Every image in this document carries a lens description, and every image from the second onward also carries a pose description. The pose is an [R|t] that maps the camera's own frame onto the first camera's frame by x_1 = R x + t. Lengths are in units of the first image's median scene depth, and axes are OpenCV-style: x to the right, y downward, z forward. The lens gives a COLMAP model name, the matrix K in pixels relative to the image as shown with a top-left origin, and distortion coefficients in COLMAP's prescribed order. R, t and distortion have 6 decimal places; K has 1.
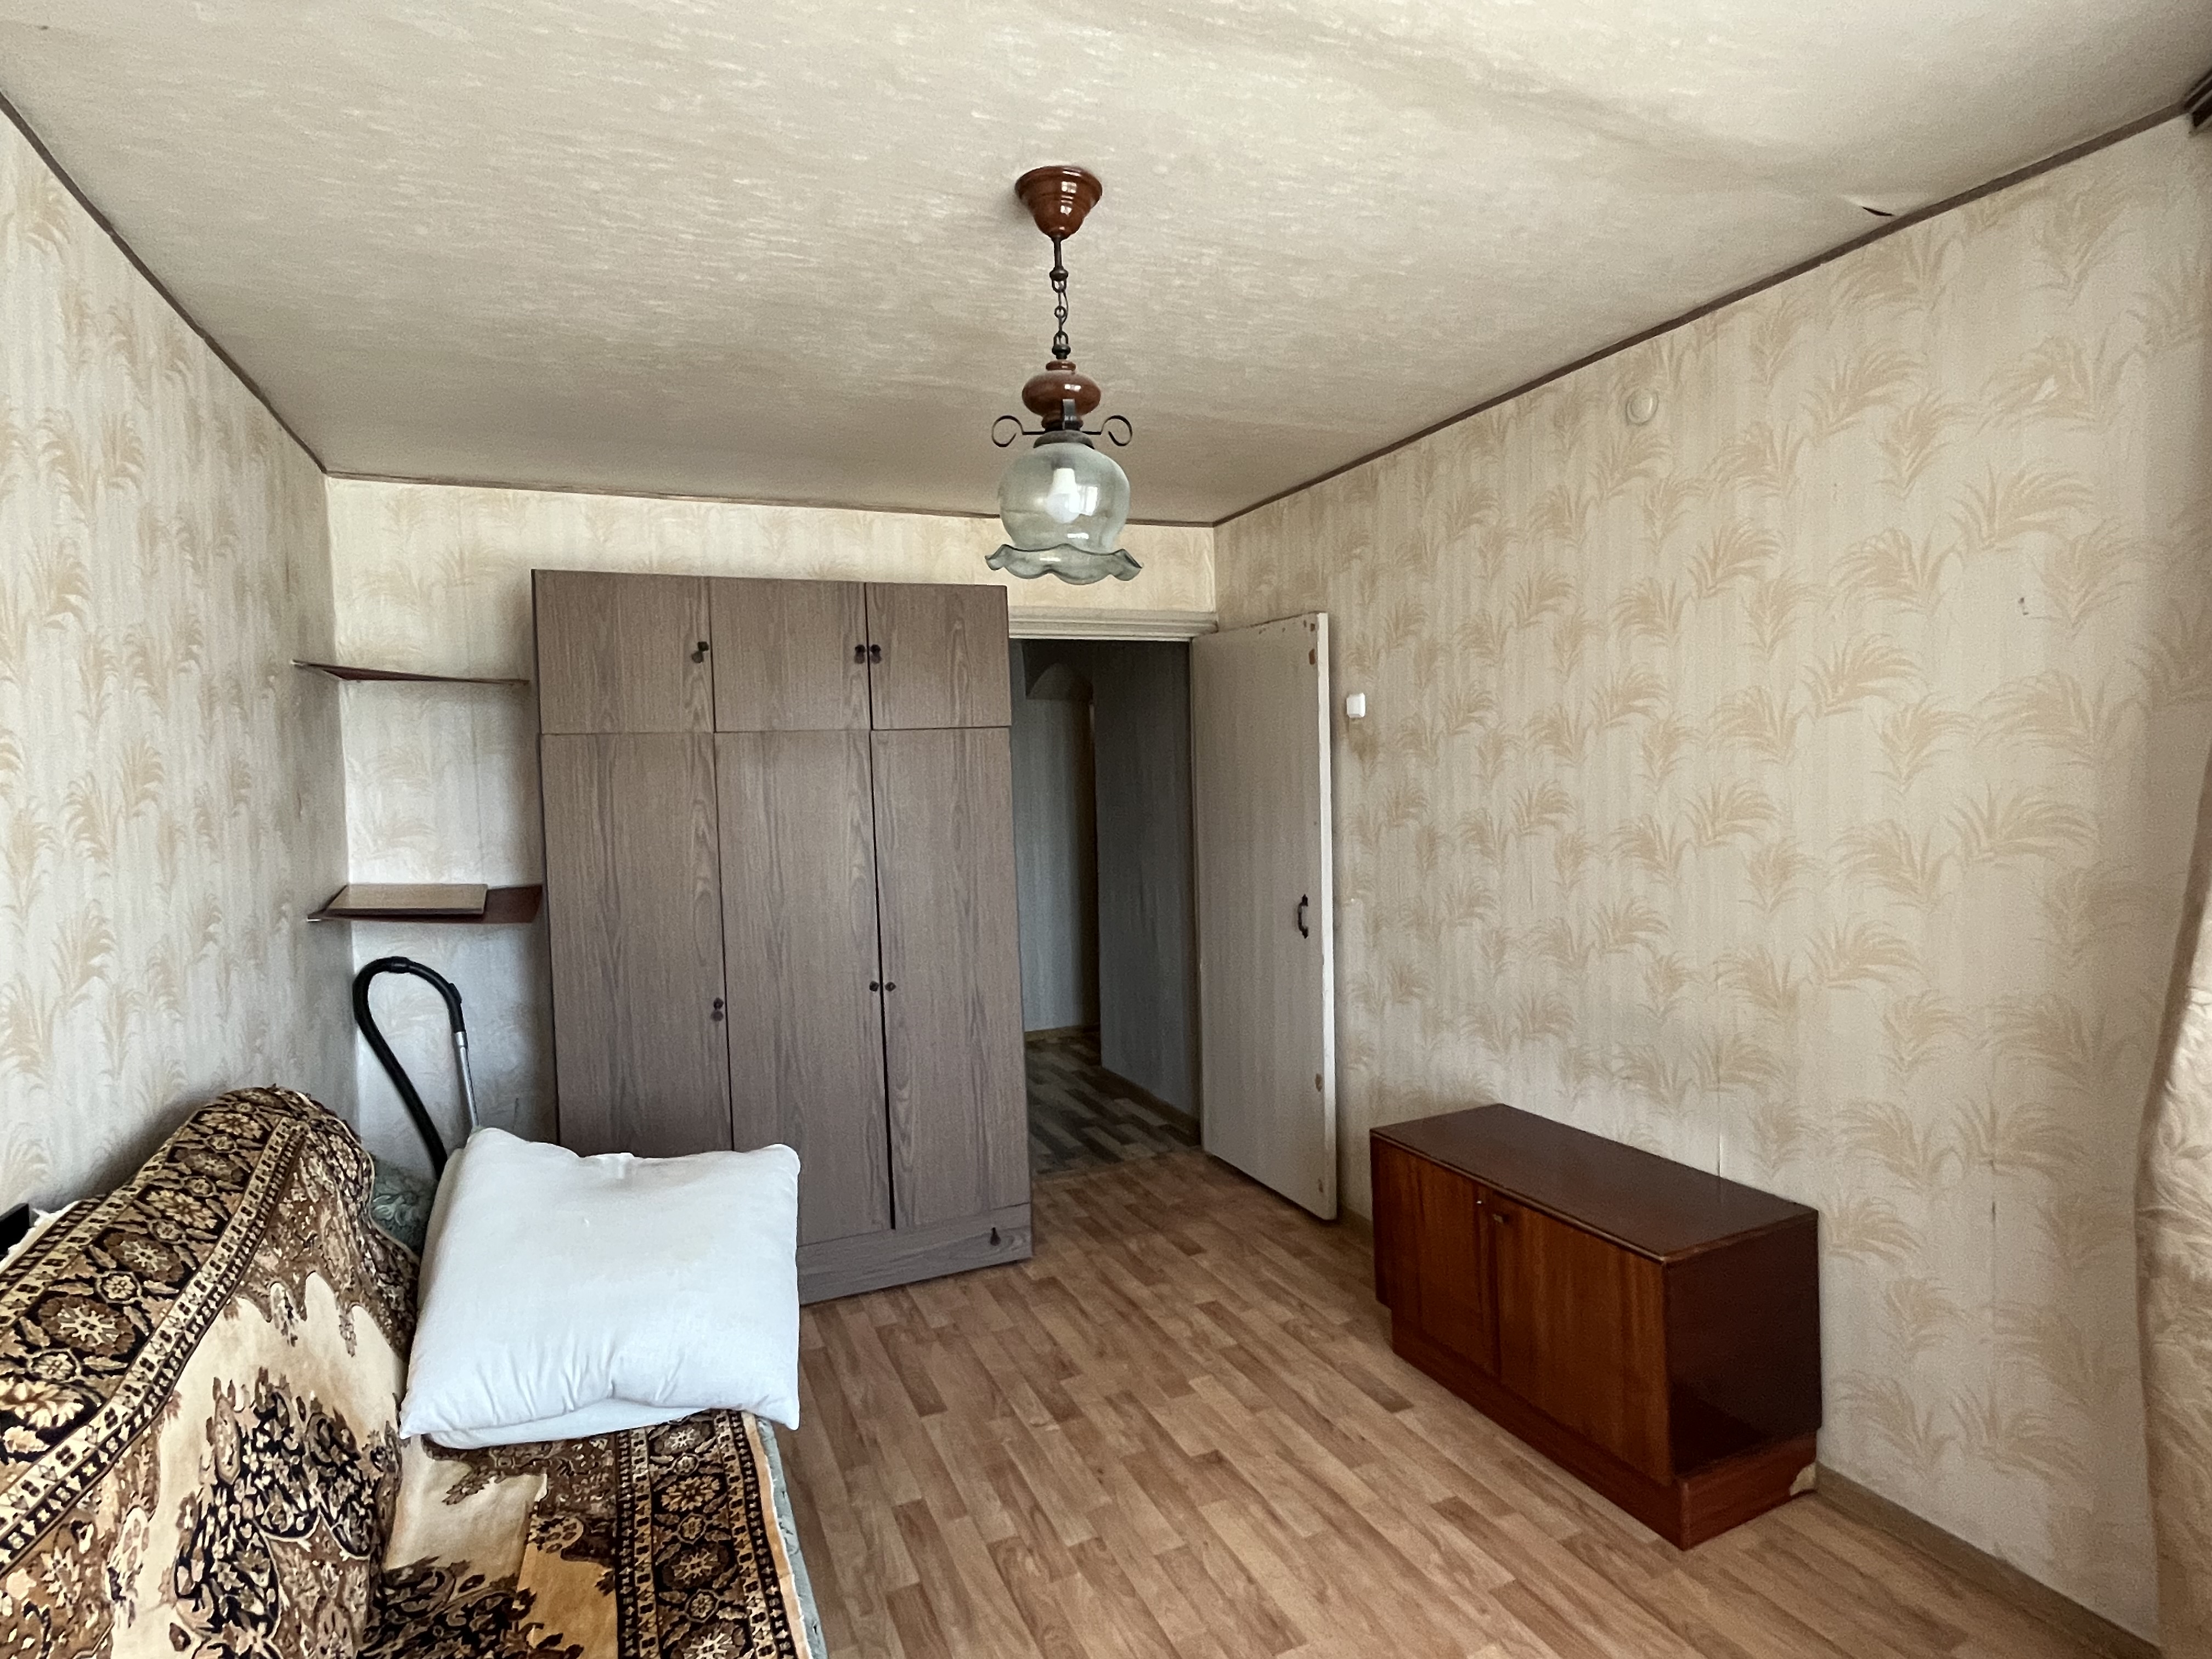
lens RADIAL K [[1132.1, 0, 1099.3], [0, 1132.1, 832.1], [0, 0, 1]] dist [-0.003580, -0.000963]
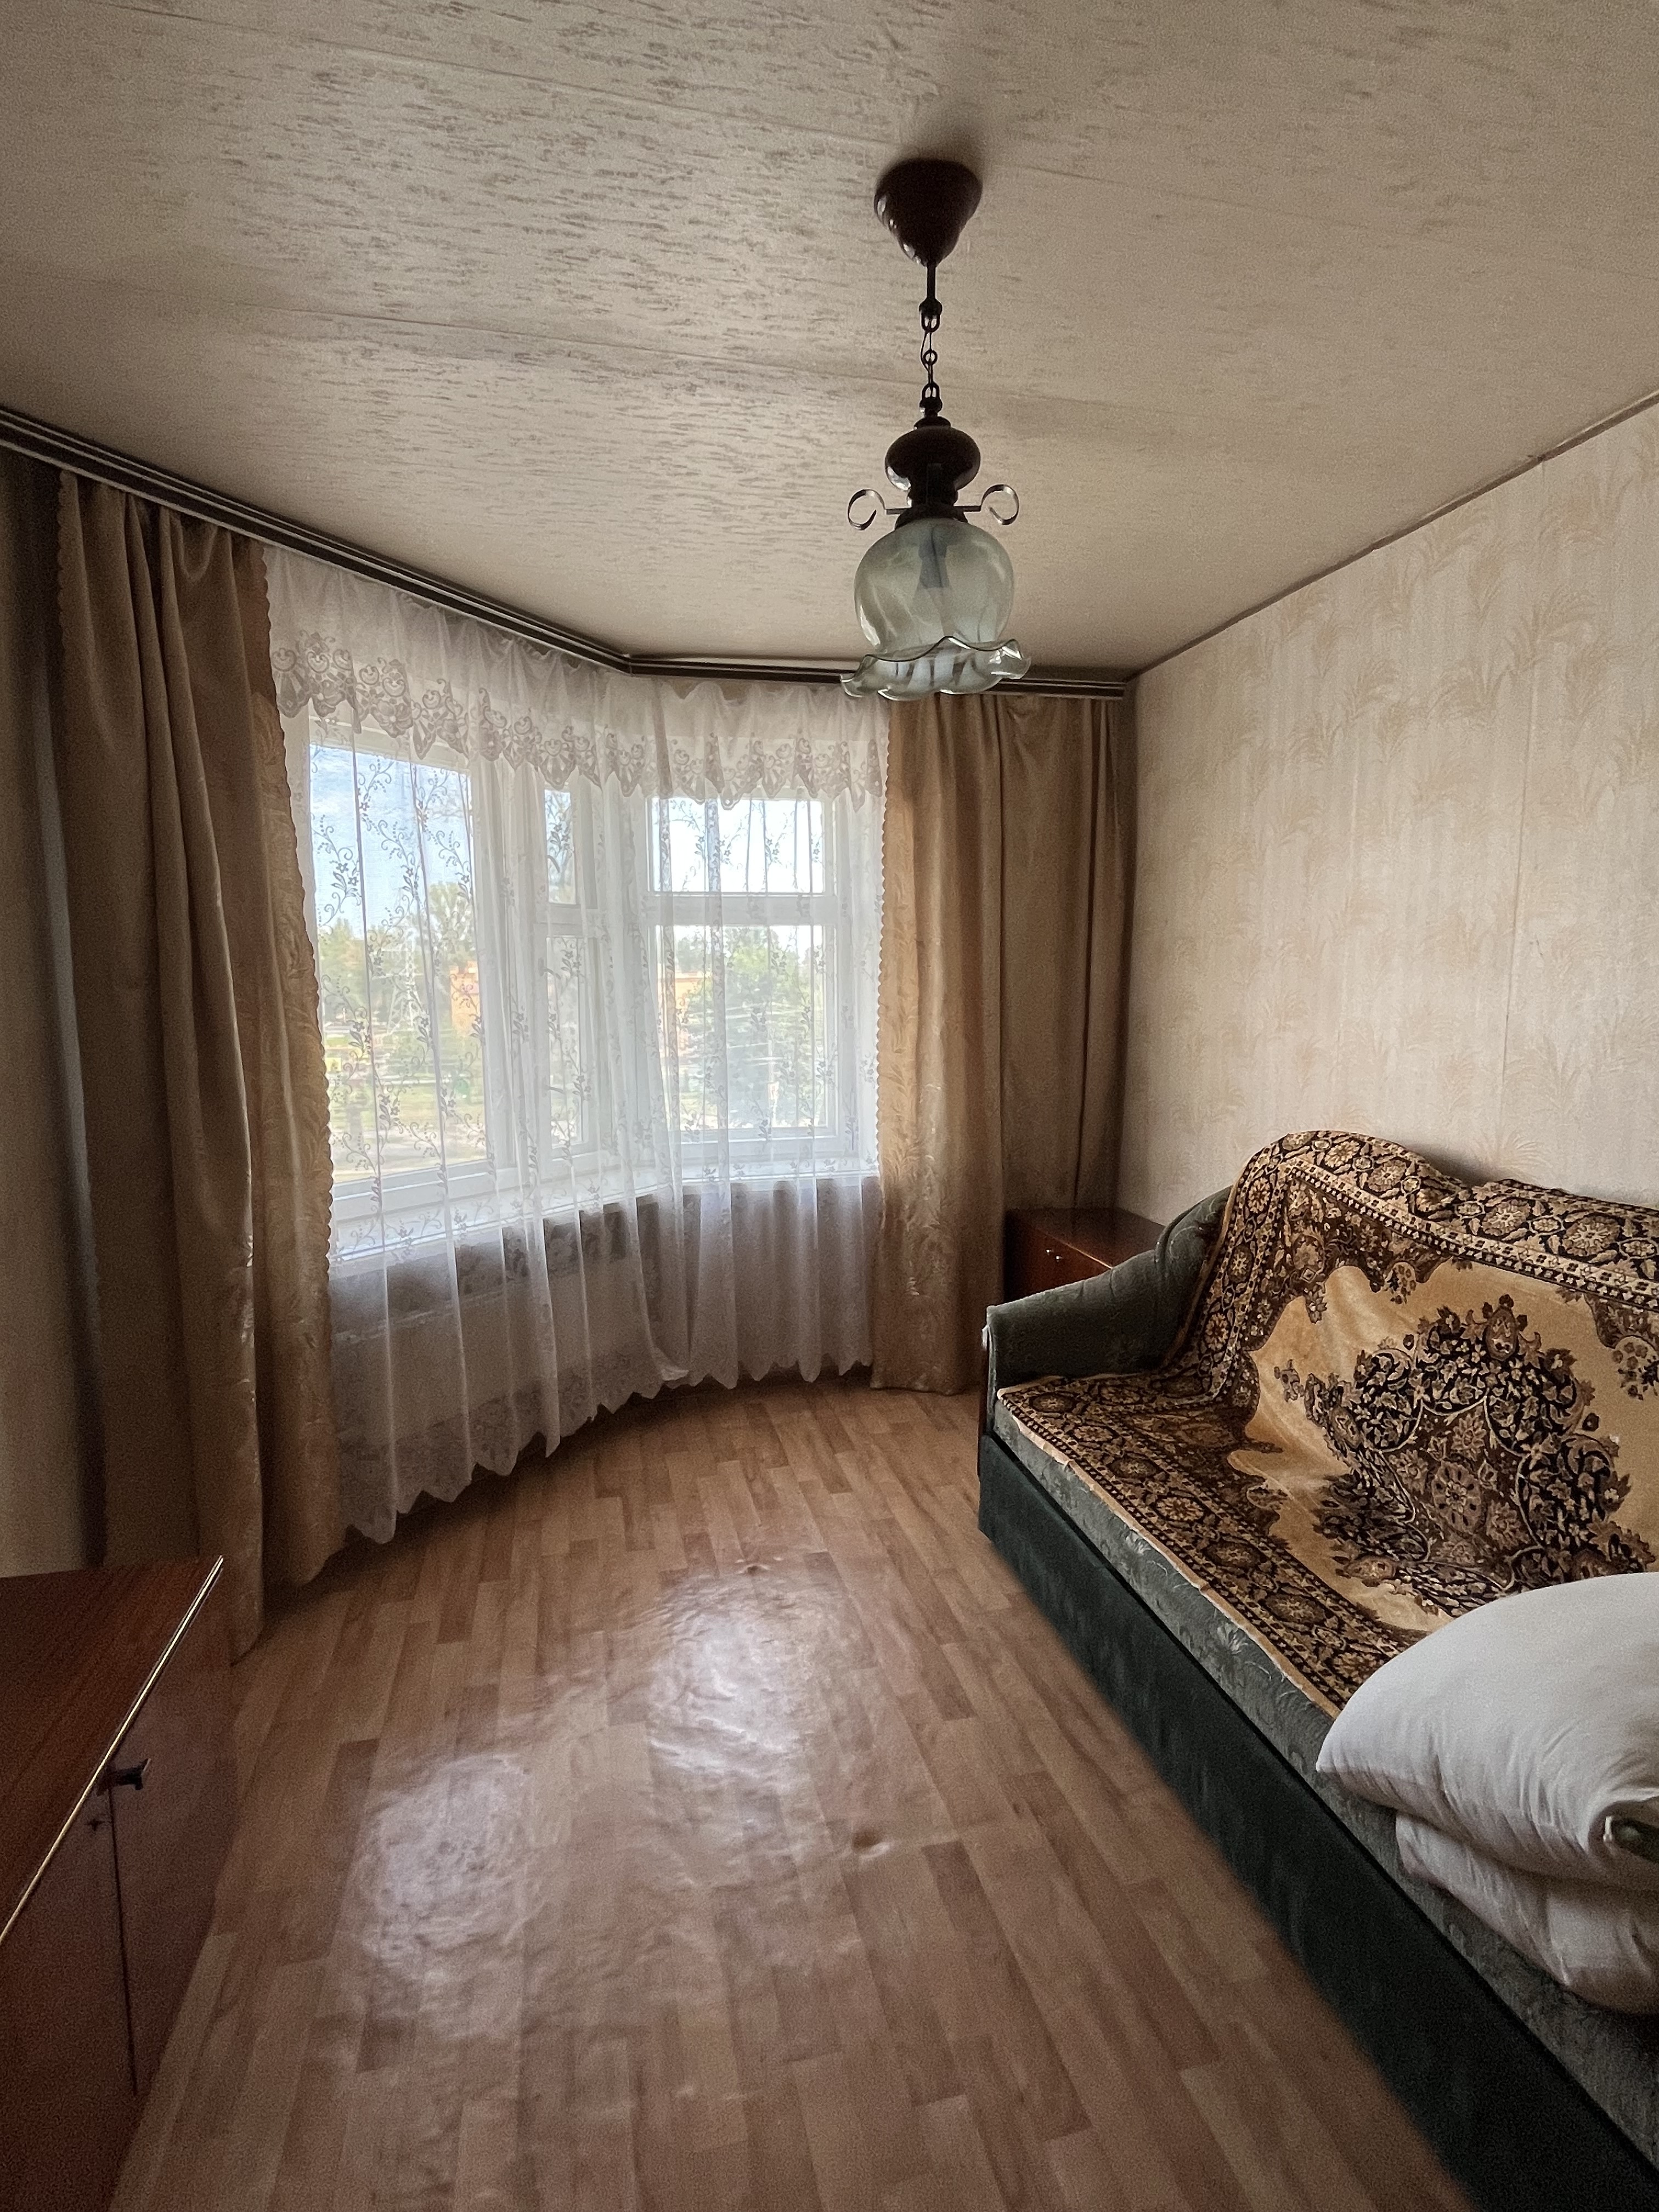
lens RADIAL K [[1132.1, 0, 832.1], [0, 1132.1, 1111.0], [0, 0, 1]] dist [-0.003580, -0.000963]
pose [[-0.981922, 0.023349, 0.187841, -0.087951], [0.056490, 0.983287, 0.173077, -0.058665], [-0.180660, 0.180559, -0.966830, 1.535013]]
